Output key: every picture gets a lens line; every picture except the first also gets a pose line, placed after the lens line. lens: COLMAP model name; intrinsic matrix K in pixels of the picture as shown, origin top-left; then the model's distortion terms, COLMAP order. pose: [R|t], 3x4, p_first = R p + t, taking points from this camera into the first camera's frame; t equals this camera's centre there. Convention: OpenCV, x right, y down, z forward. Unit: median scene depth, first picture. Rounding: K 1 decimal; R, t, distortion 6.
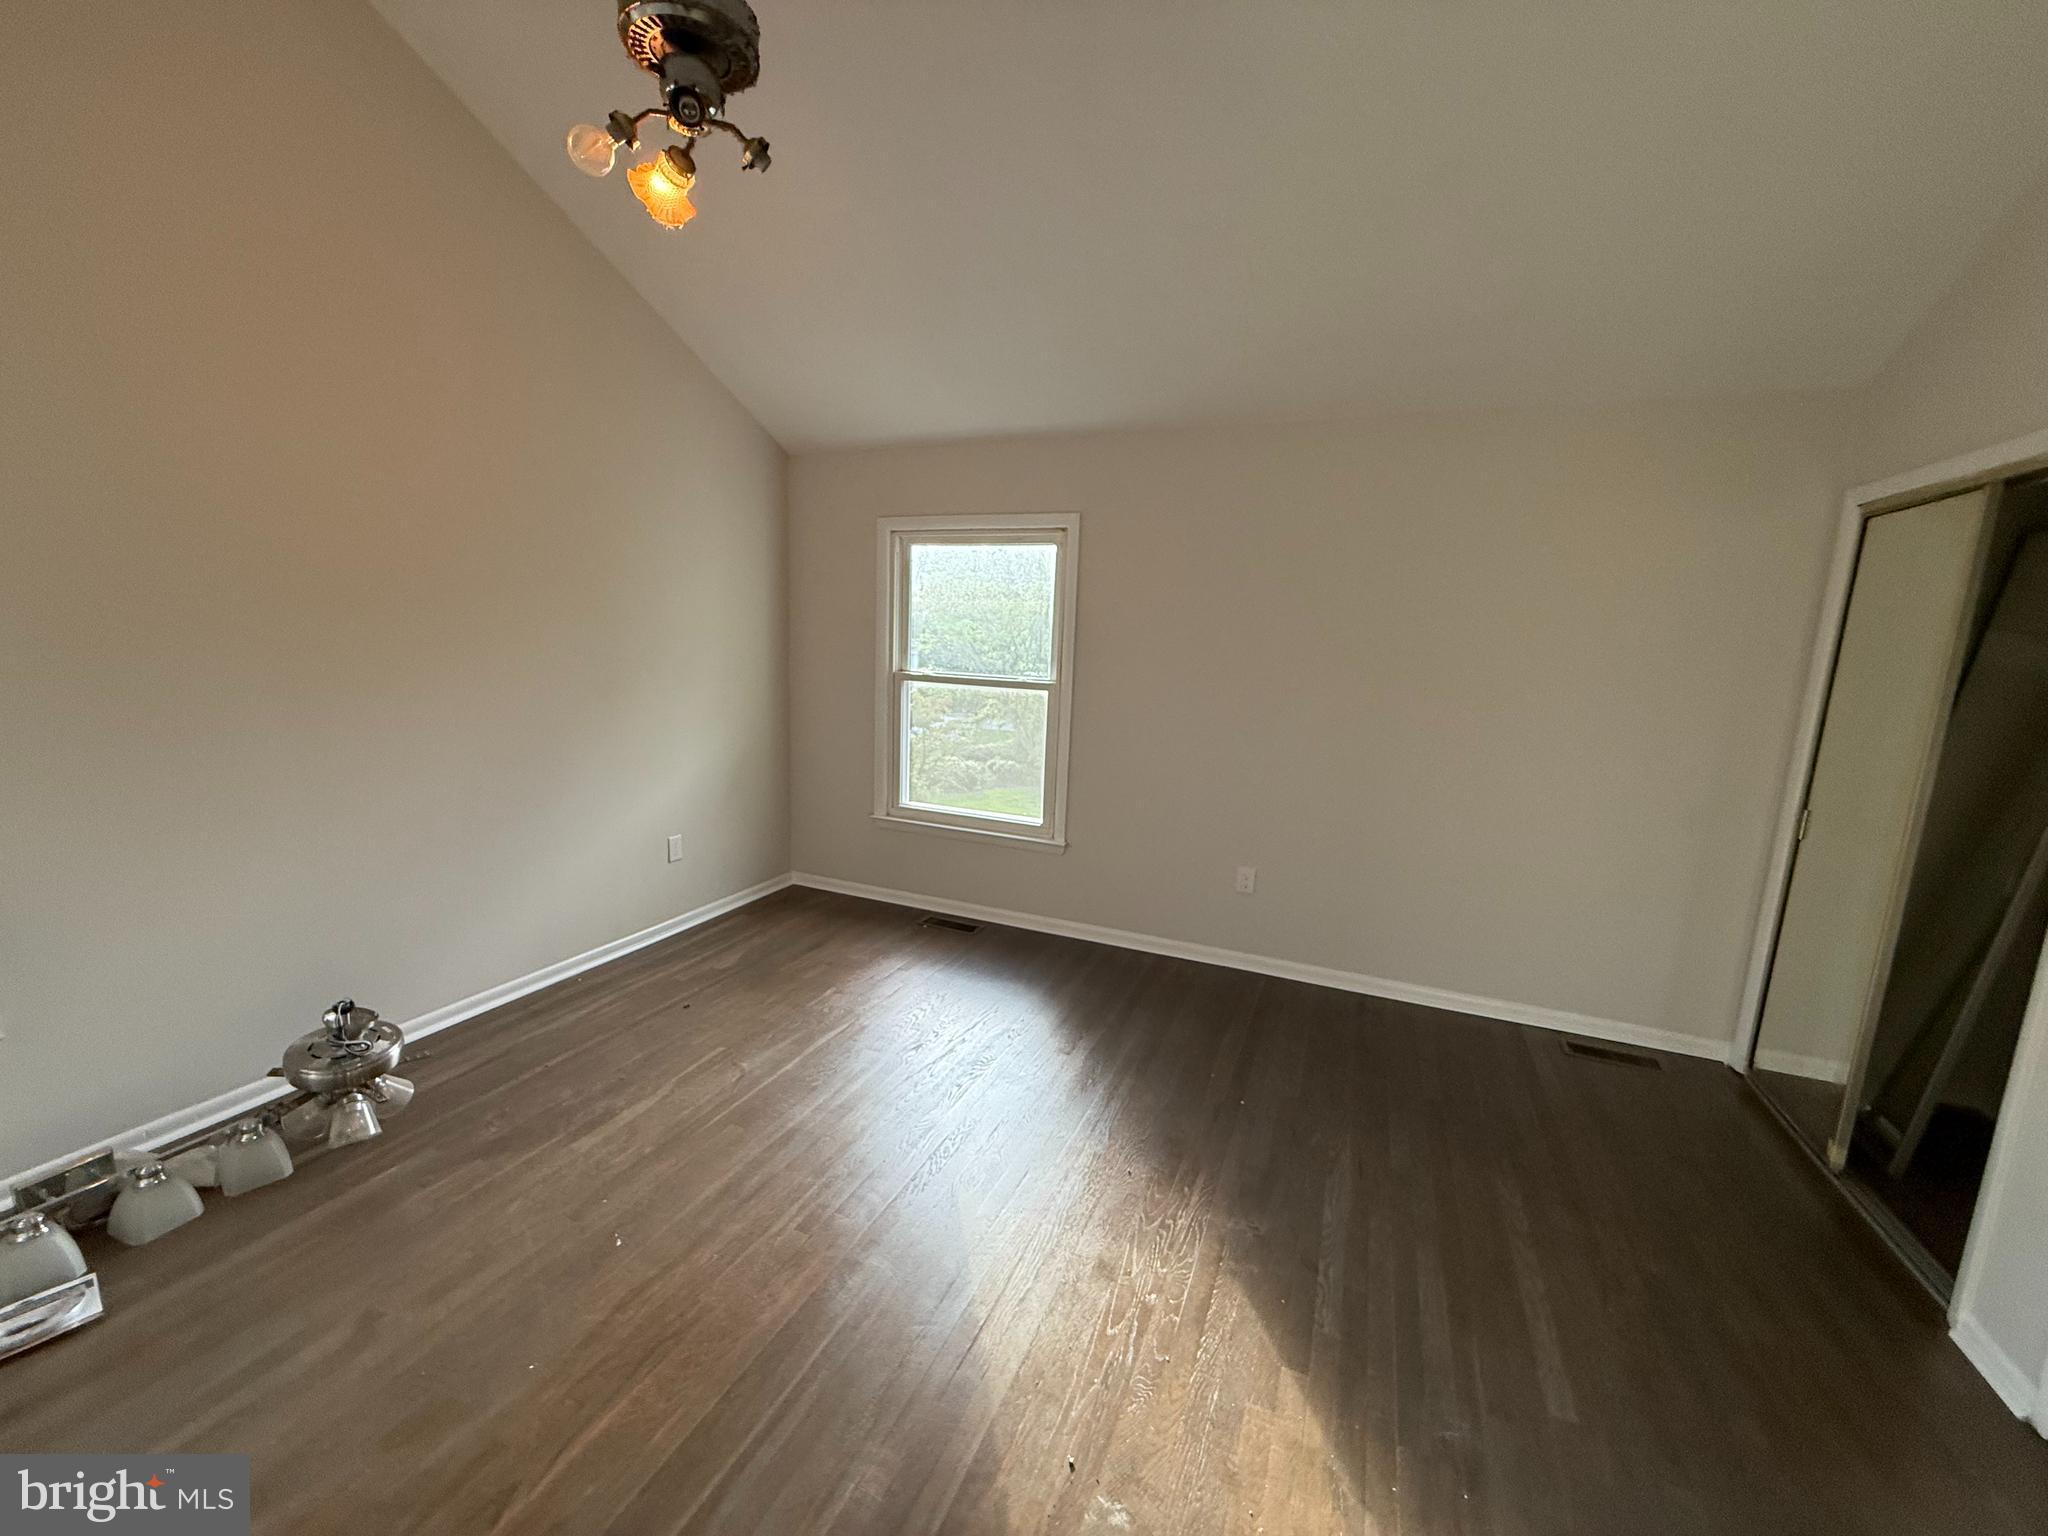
lens RADIAL K [[827.9, 0, 1024.0], [0, 827.9, 768.0], [0, 0, 1]] dist [-0.000154, -0.000003]
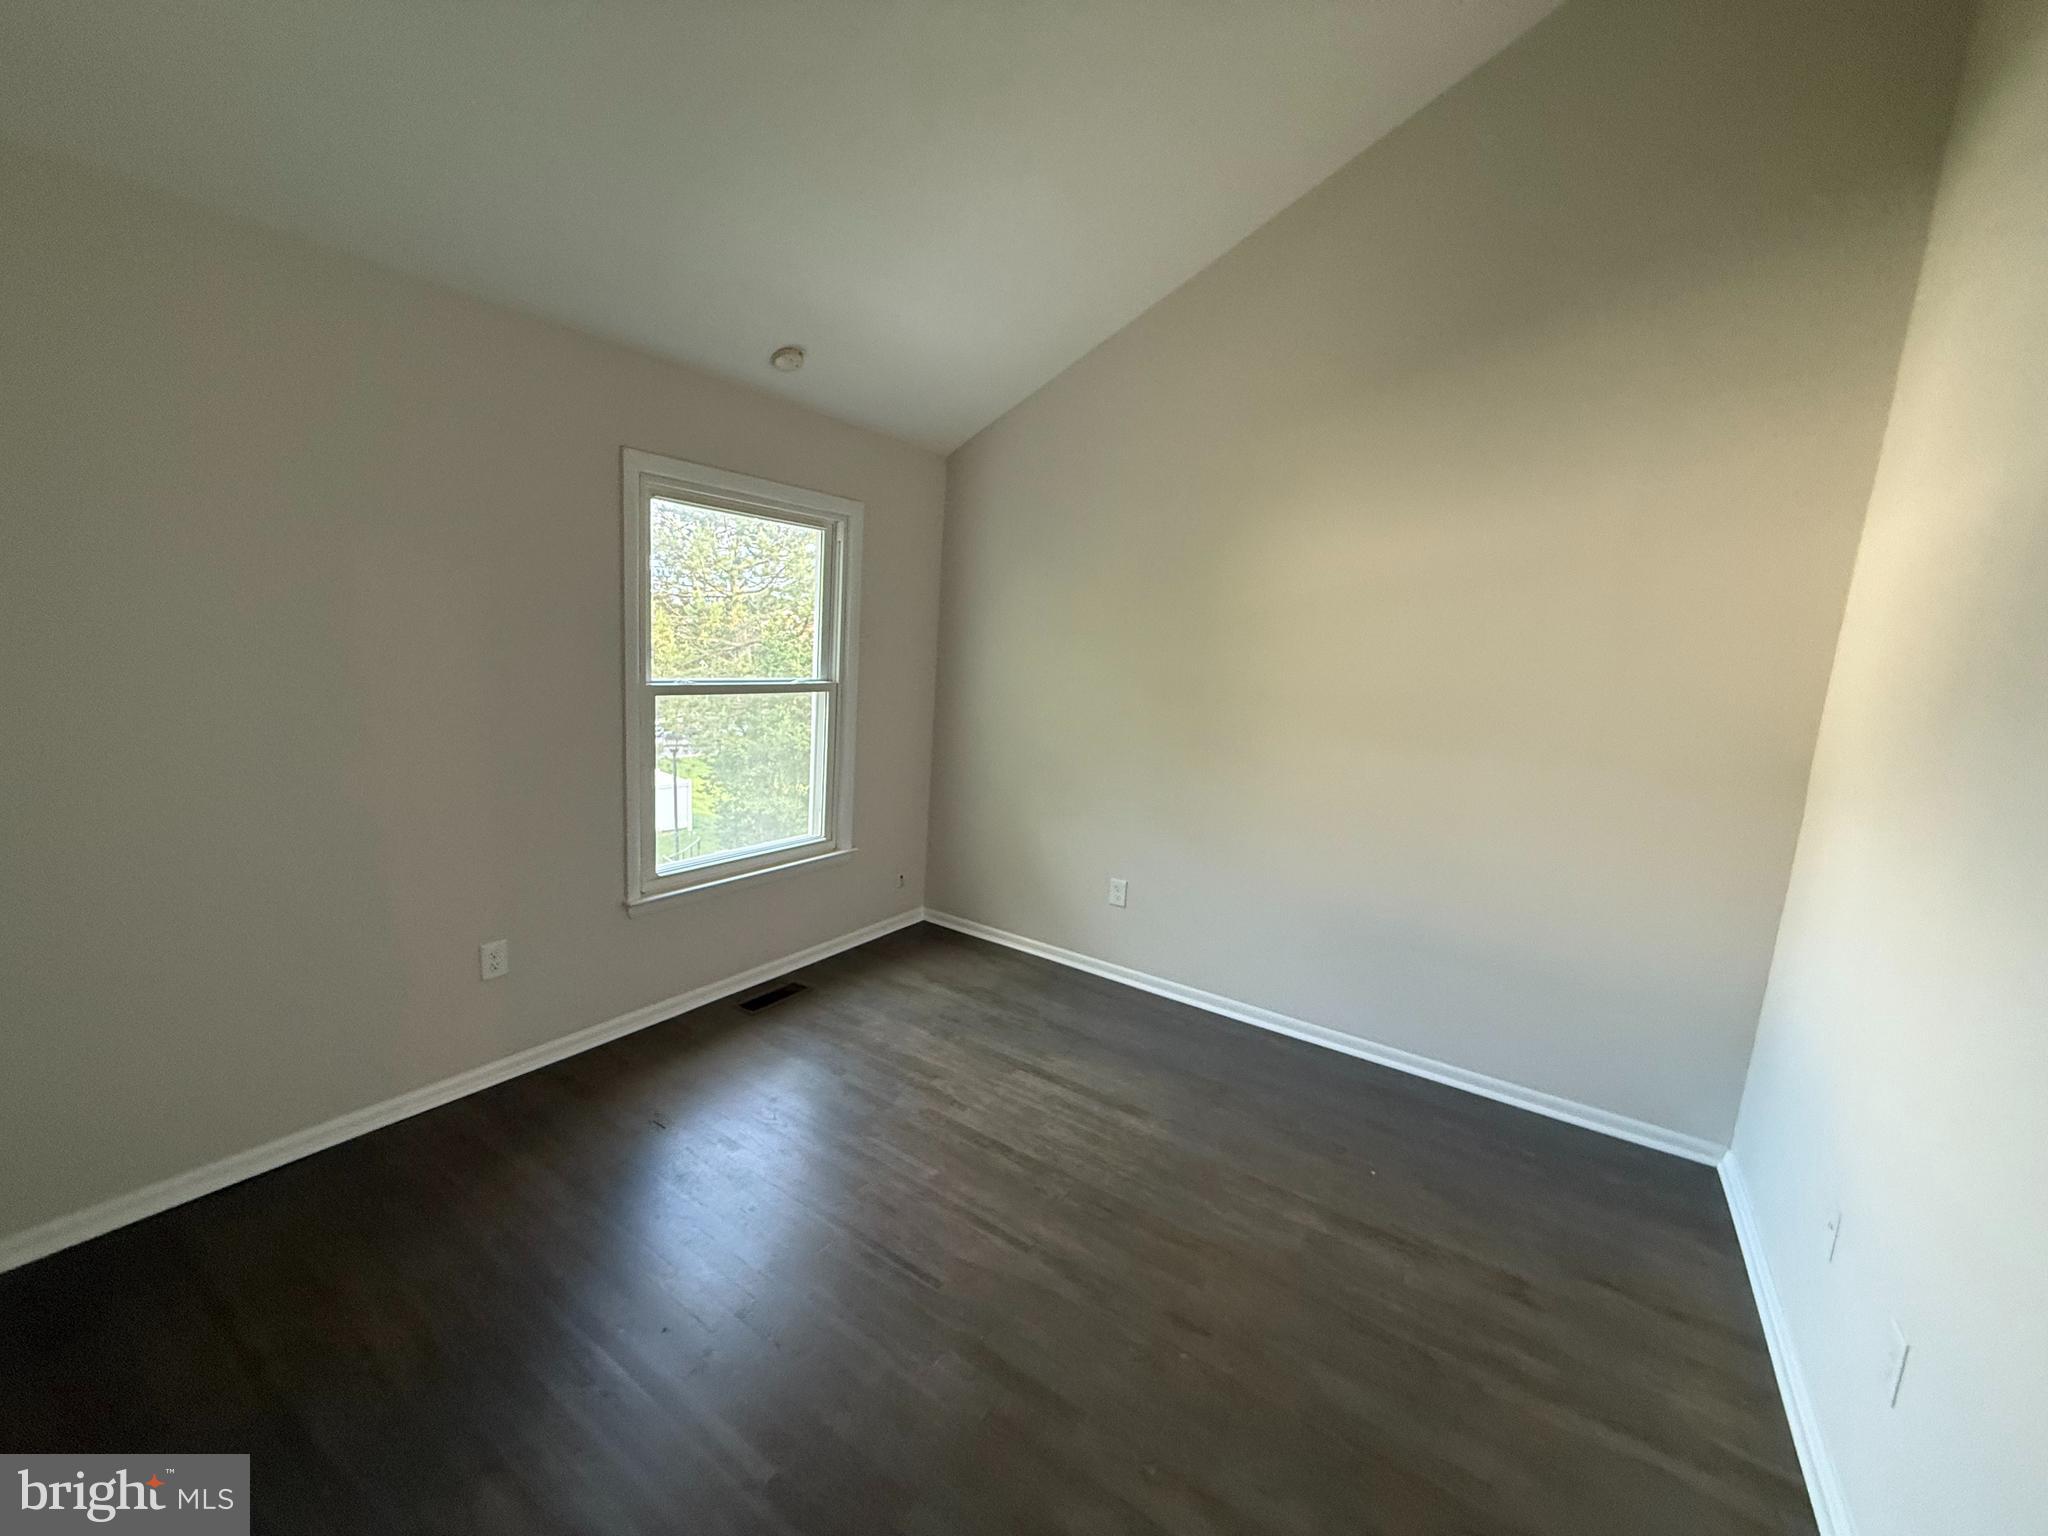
lens RADIAL K [[827.9, 0, 1024.0], [0, 827.9, 768.0], [0, 0, 1]] dist [-0.000154, -0.000003]
pose [[0.202832, -0.180246, 0.962482, -0.782899], [0.112914, 0.980661, 0.159855, -0.126672], [-0.972682, 0.076254, 0.219261, 0.570206]]
